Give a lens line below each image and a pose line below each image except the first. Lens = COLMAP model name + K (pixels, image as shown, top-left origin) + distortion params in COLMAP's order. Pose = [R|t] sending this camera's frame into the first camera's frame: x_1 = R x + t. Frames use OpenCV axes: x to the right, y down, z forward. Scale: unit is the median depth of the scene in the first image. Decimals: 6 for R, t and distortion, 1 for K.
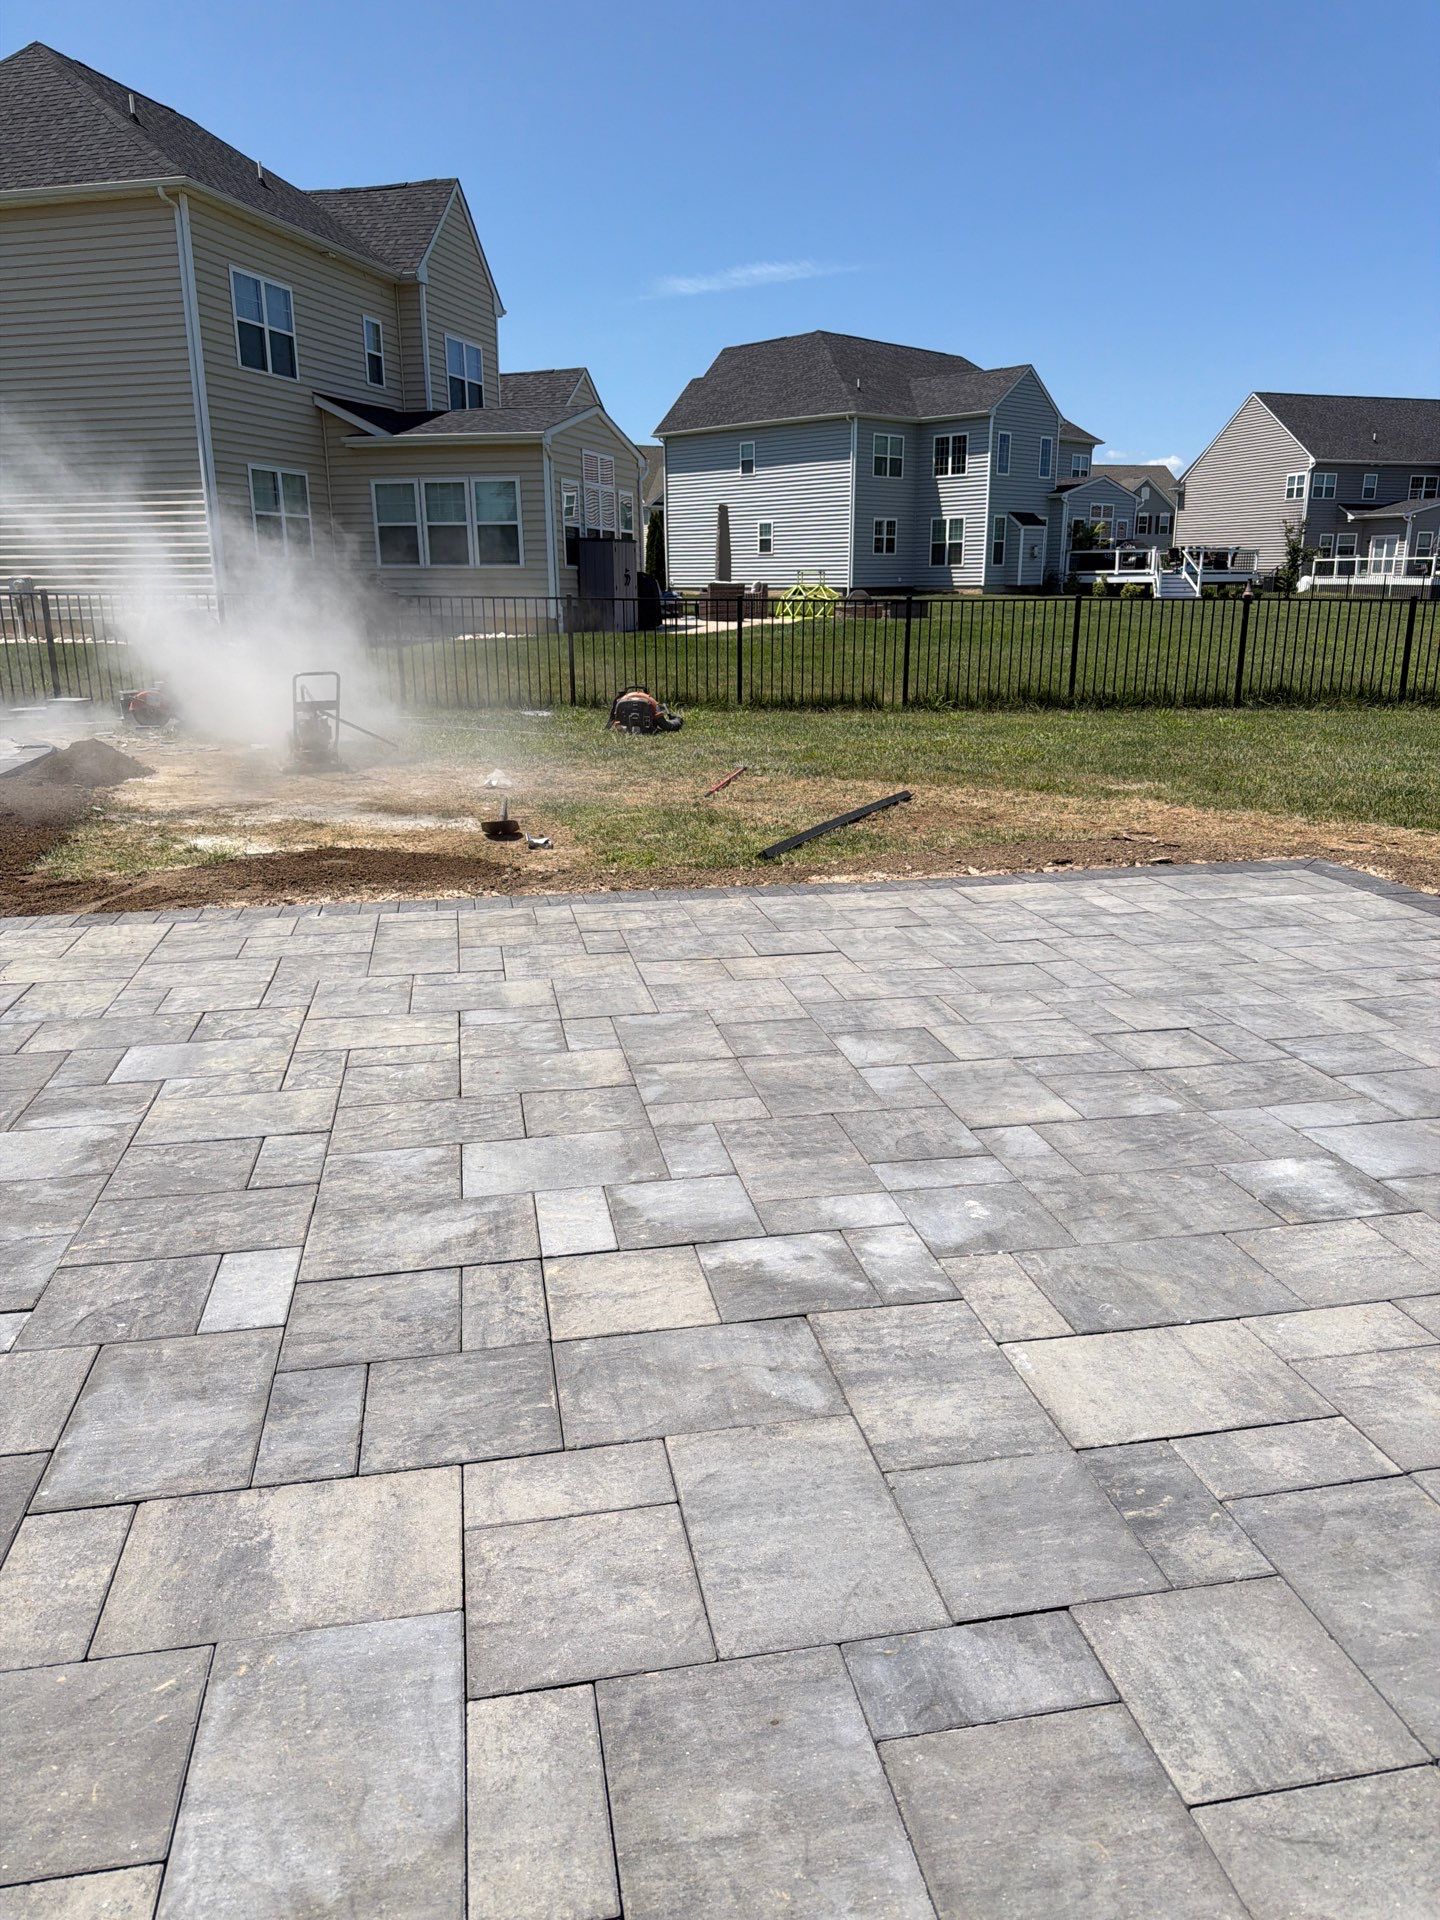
lens RADIAL K [[1332.1, 0, 700.7], [0, 1332.1, 965.6], [0, 0, 1]] dist [0.113481, -0.212618]
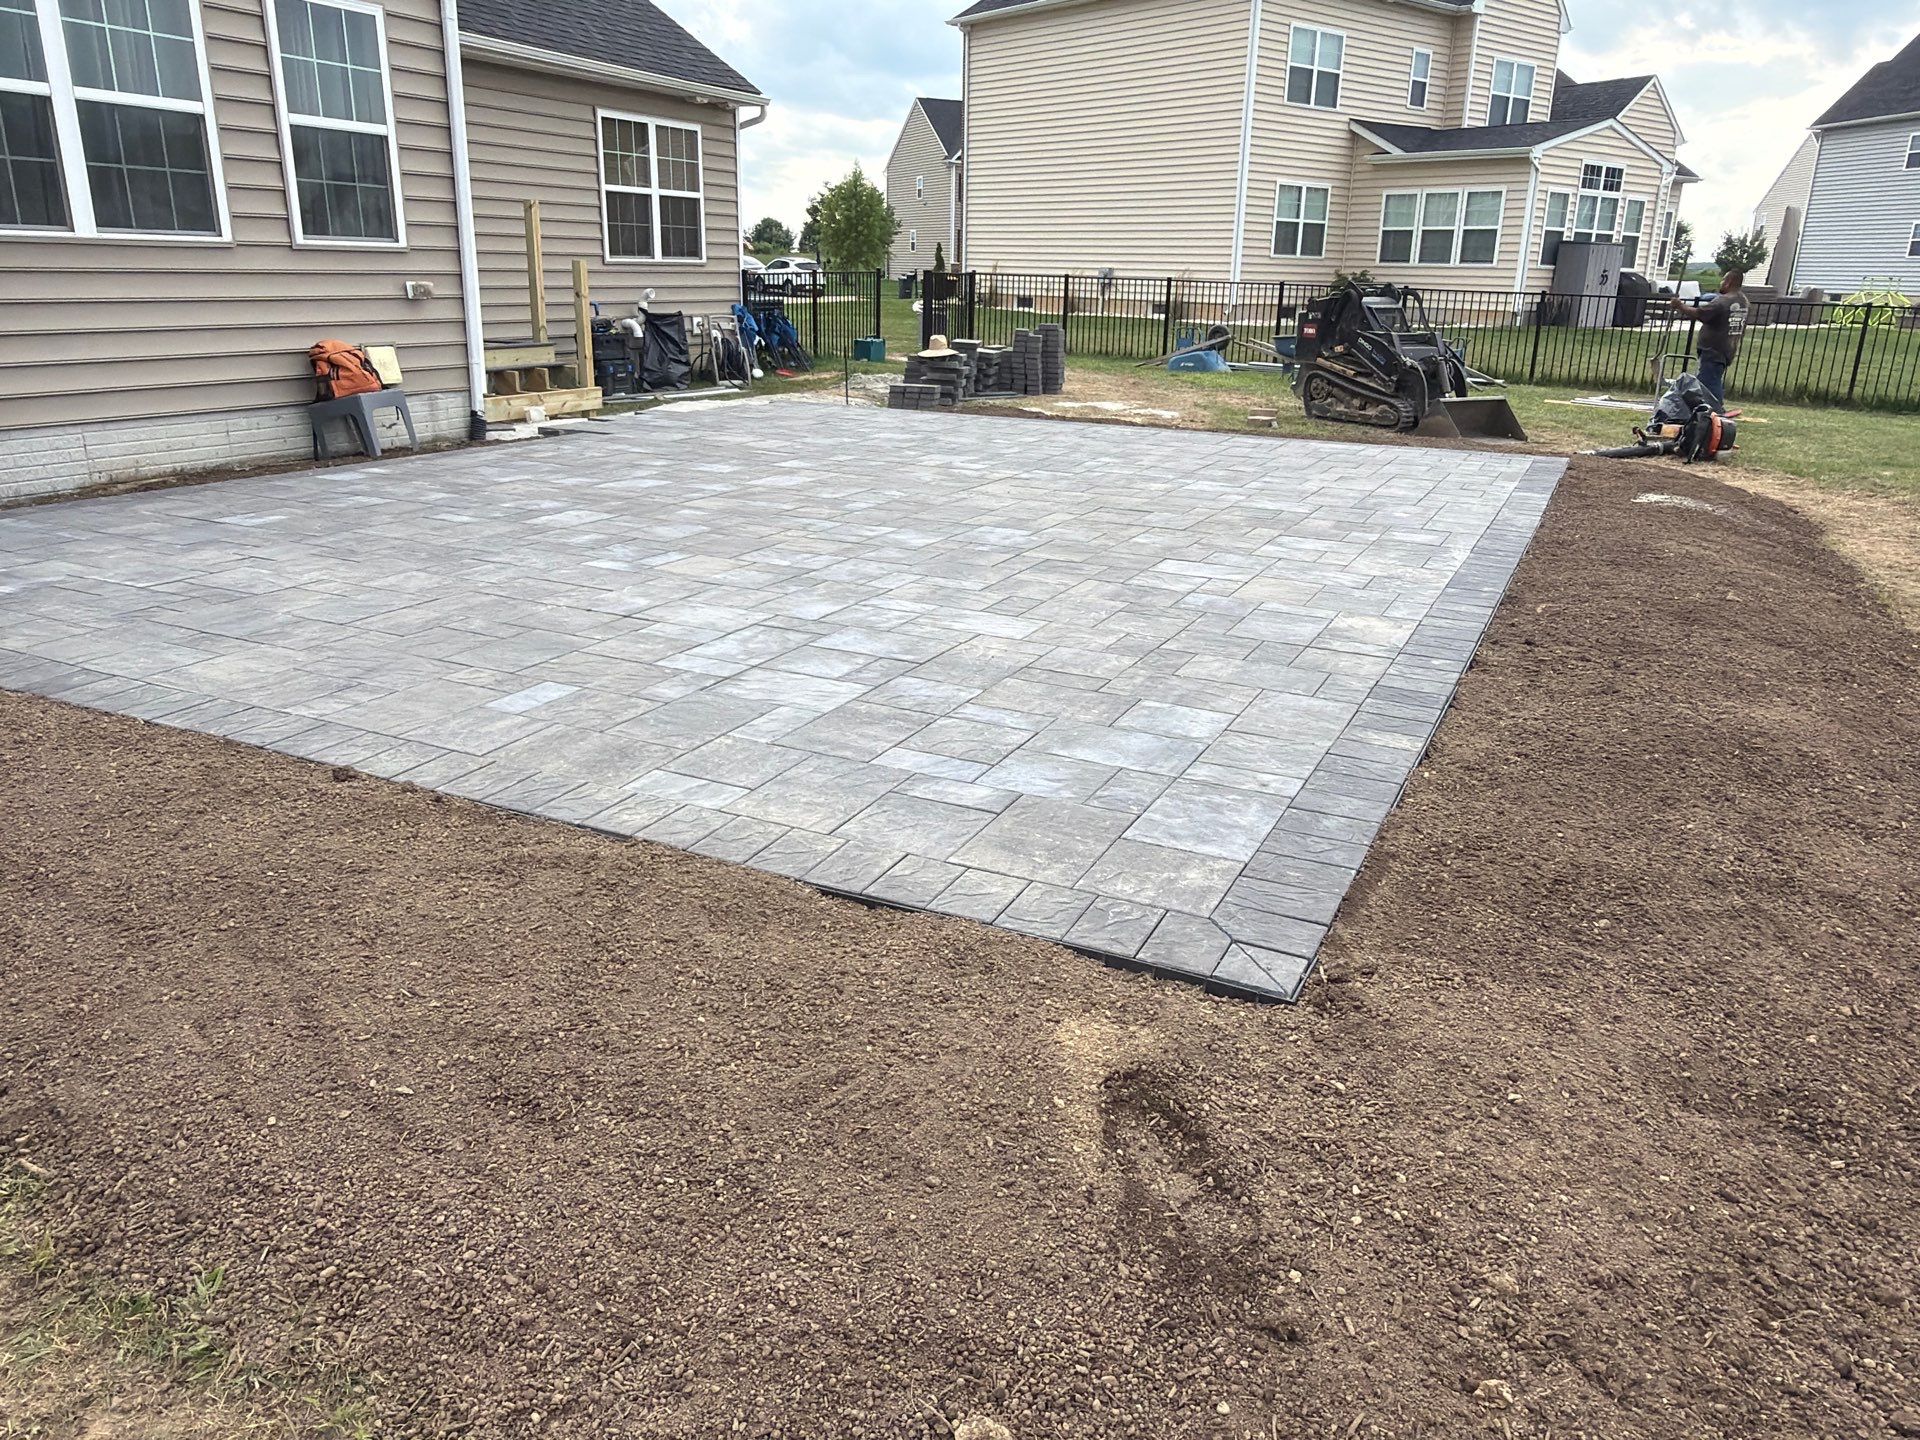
lens RADIAL K [[1379.9, 0, 959.8], [0, 1379.9, 716.7], [0, 0, 1]] dist [0.001355, 0.004655]
pose [[0.811098, 0.201910, -0.548955, 0.212613], [-0.186580, 0.978813, 0.084339, 0.059992], [0.554353, 0.034017, 0.831586, -0.199795]]
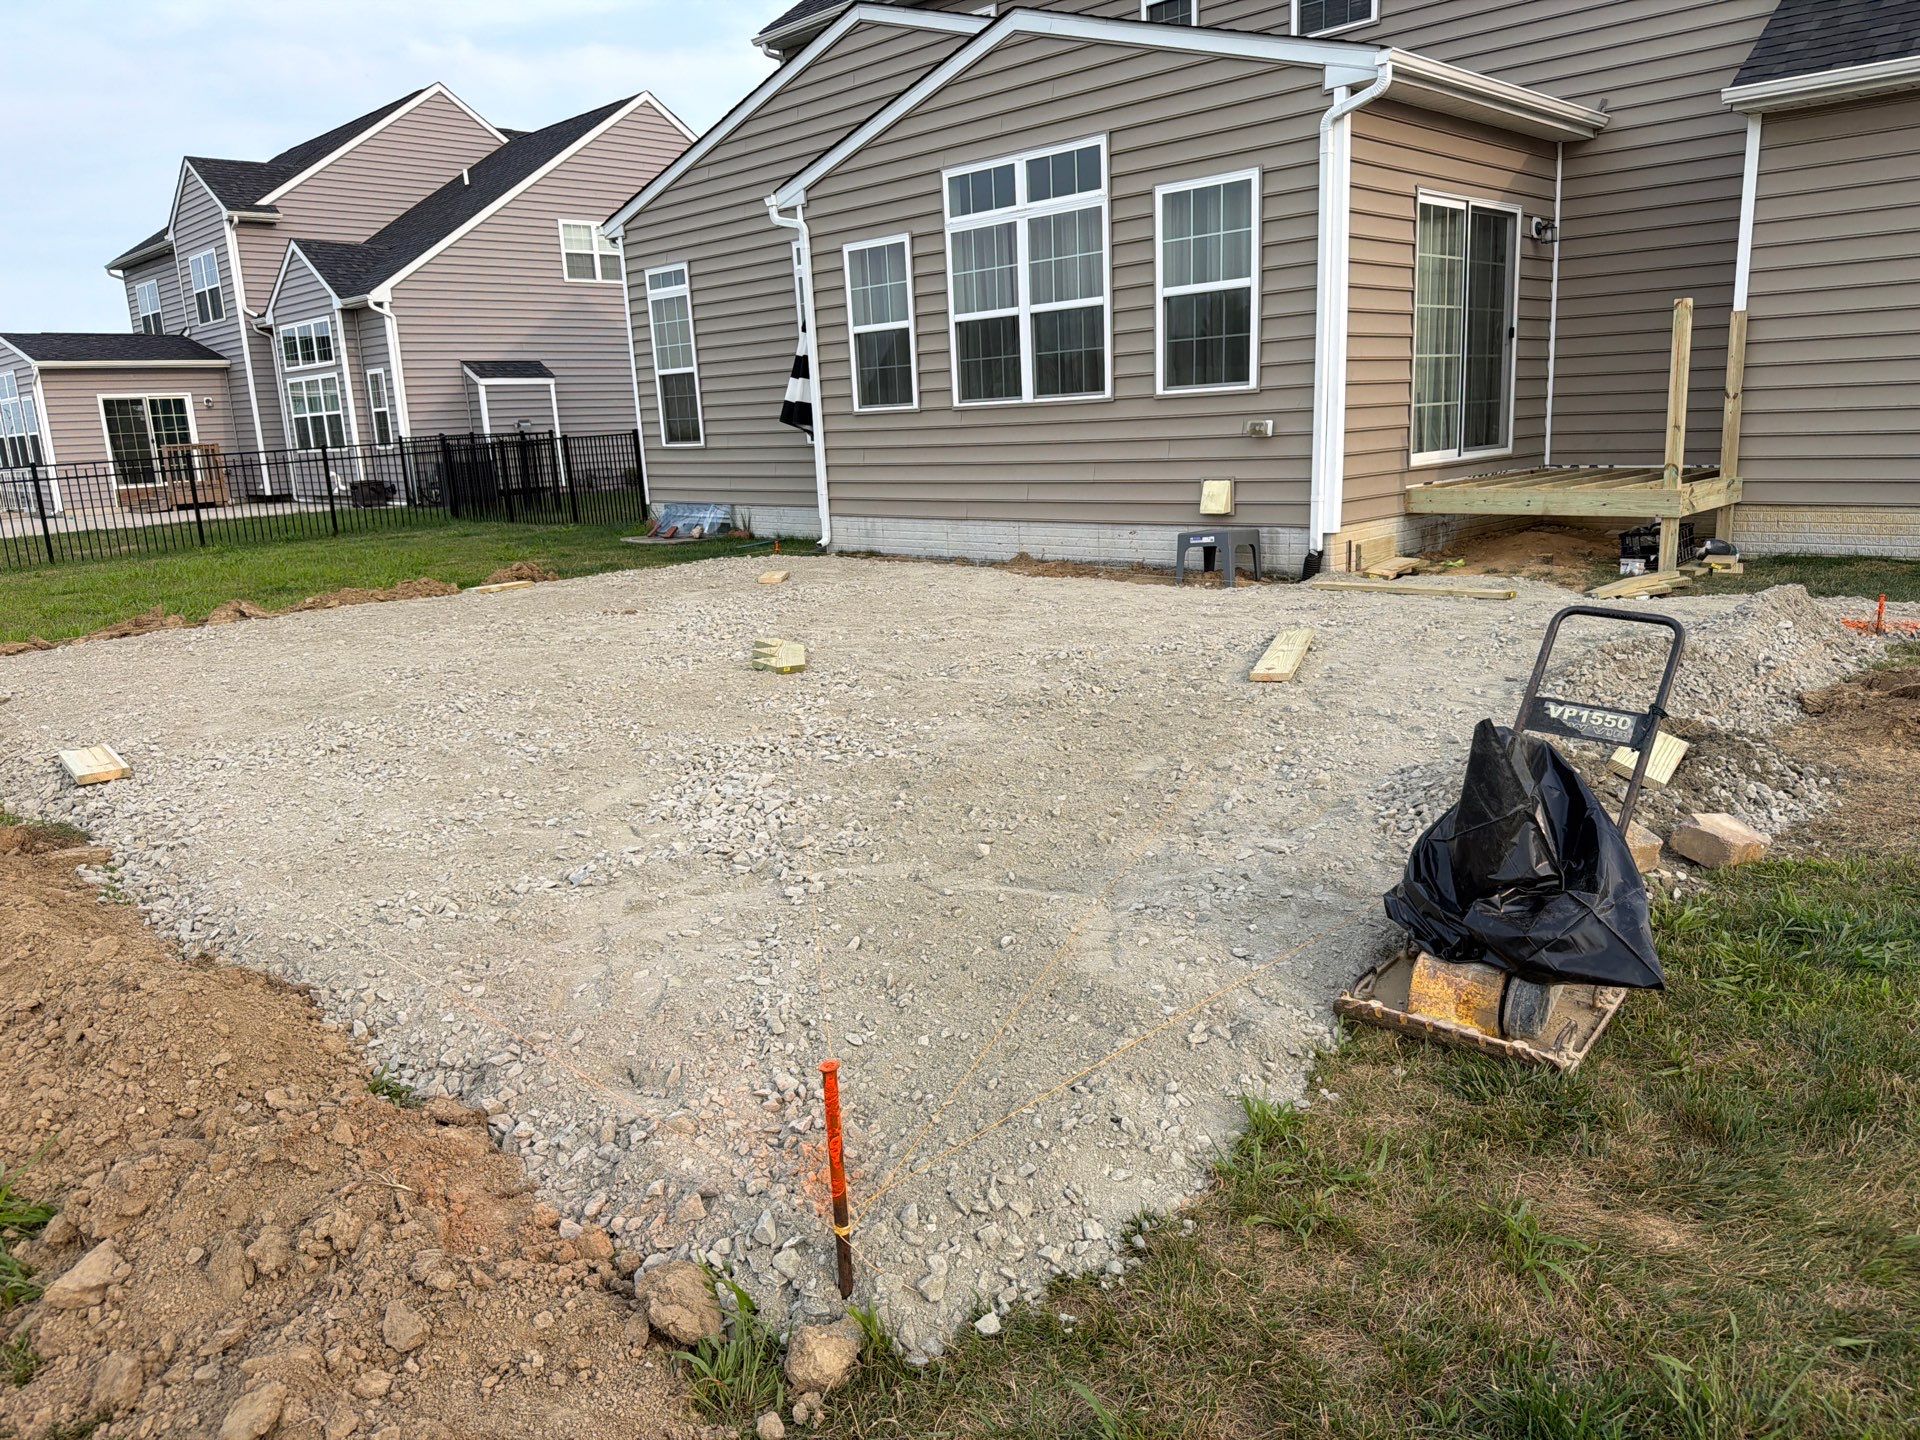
lens RADIAL K [[1381.5, 0, 949.2], [0, 1381.5, 717.9], [0, 0, 1]] dist [0.005236, -0.015484]
pose [[-0.816123, 0.170151, -0.552260, 0.157618], [-0.107645, 0.894180, 0.434574, -0.094248], [0.567763, 0.414114, -0.711445, 0.332979]]
